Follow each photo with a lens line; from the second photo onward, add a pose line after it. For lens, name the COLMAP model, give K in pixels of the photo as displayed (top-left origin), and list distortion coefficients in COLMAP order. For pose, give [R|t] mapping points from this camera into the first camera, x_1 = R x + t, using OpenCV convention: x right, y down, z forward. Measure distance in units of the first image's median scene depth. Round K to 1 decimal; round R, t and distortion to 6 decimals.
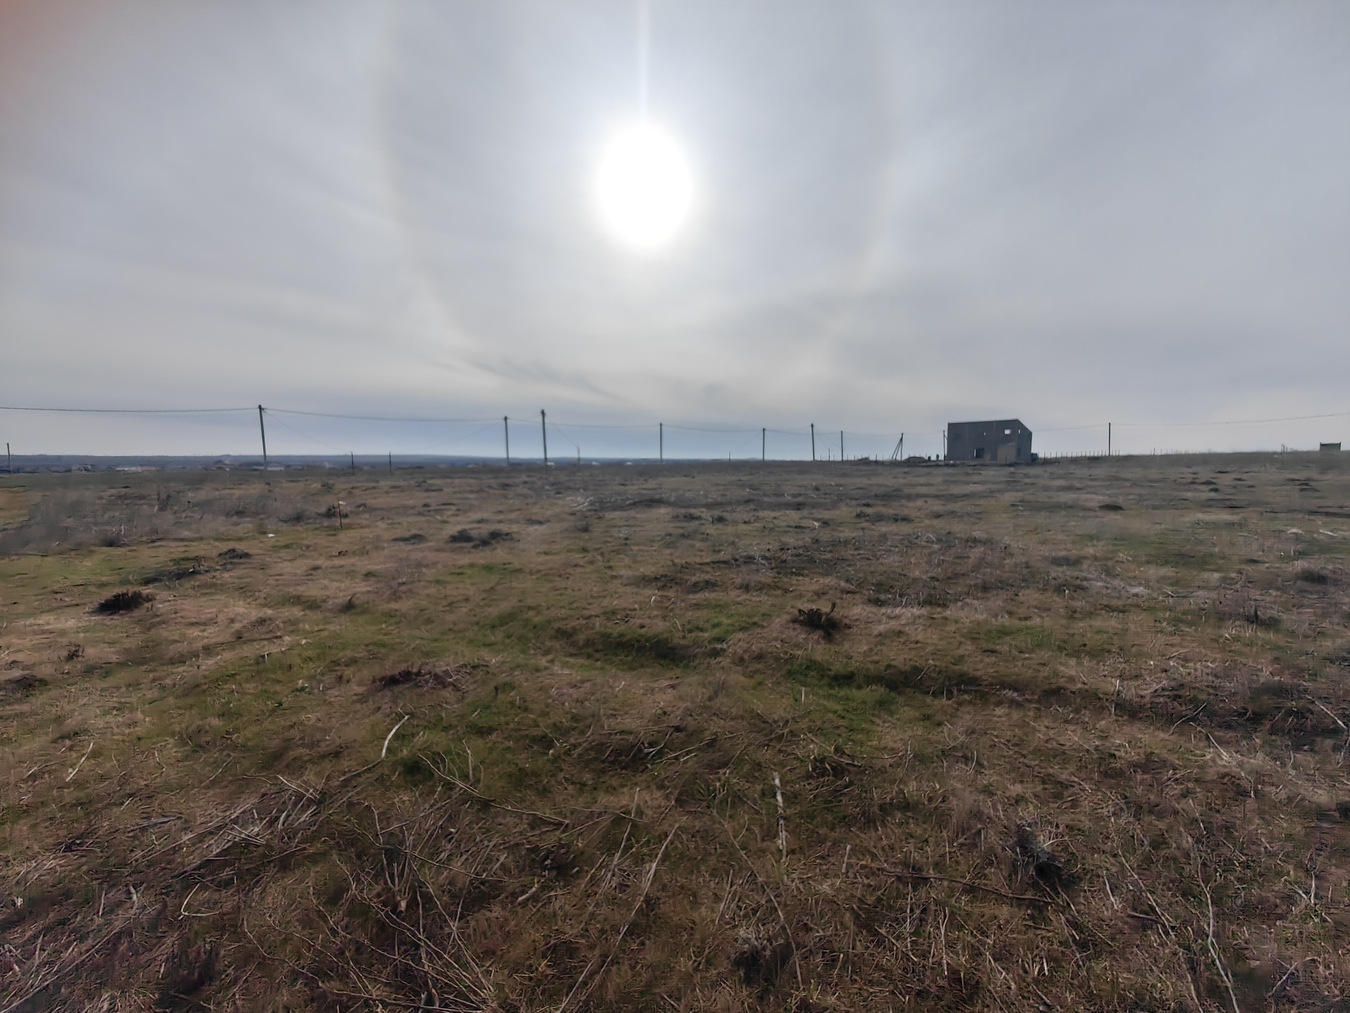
lens RADIAL K [[518.0, 0, 672.9], [0, 518.0, 508.8], [0, 0, 1]] dist [0.011051, -0.003424]
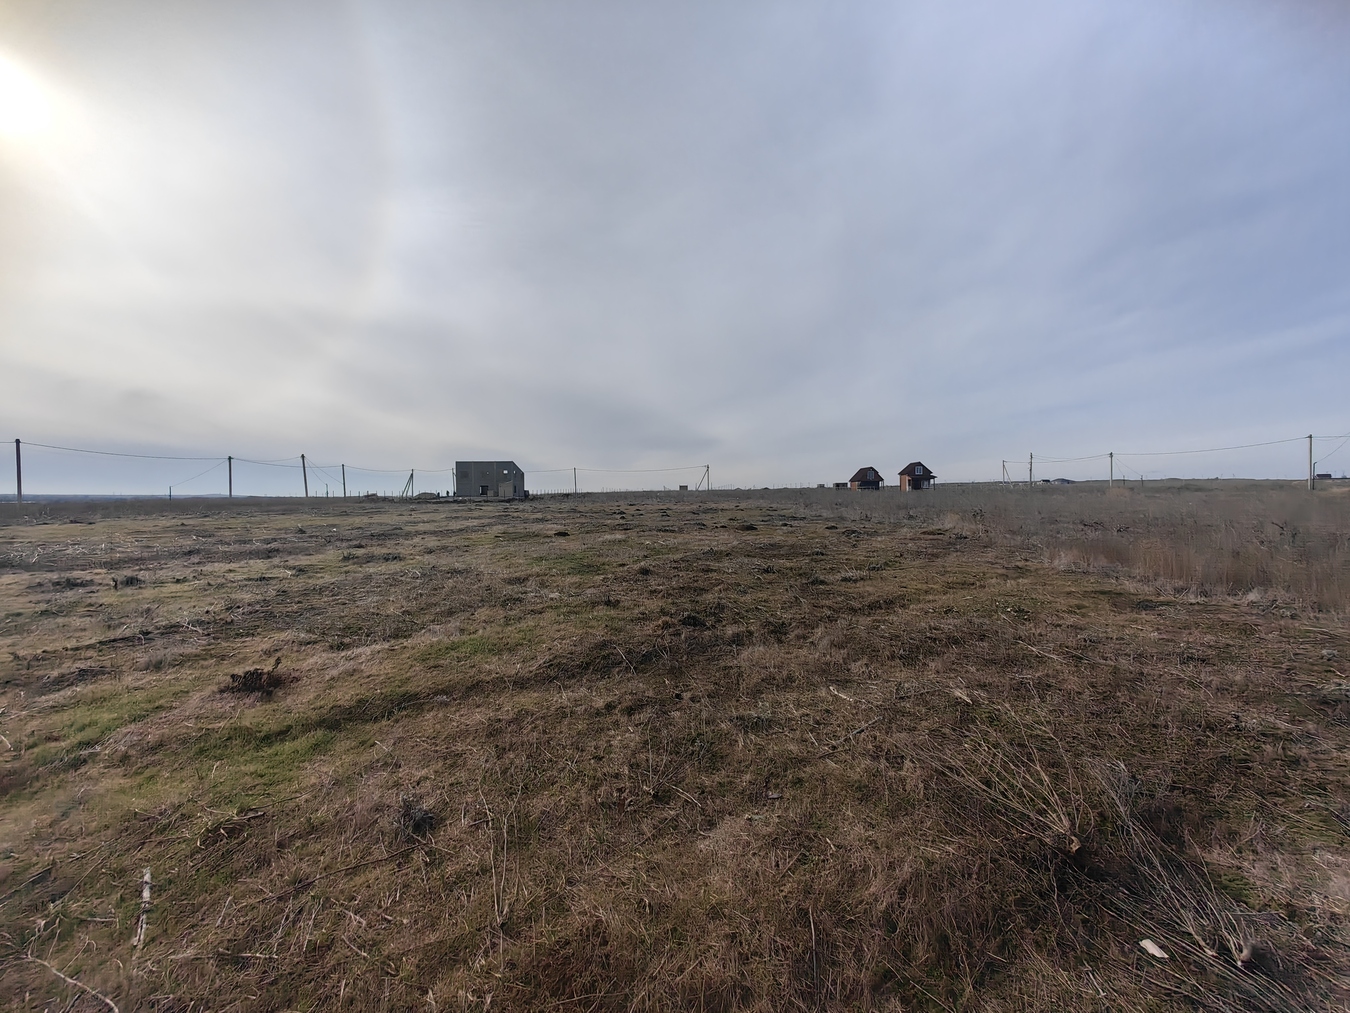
lens RADIAL K [[518.0, 0, 672.9], [0, 518.0, 508.8], [0, 0, 1]] dist [0.011051, -0.003424]
pose [[0.646469, -0.021414, 0.762639, 0.057647], [0.073407, 0.996714, -0.034239, -0.001491], [-0.759400, 0.078118, 0.645917, -0.151384]]
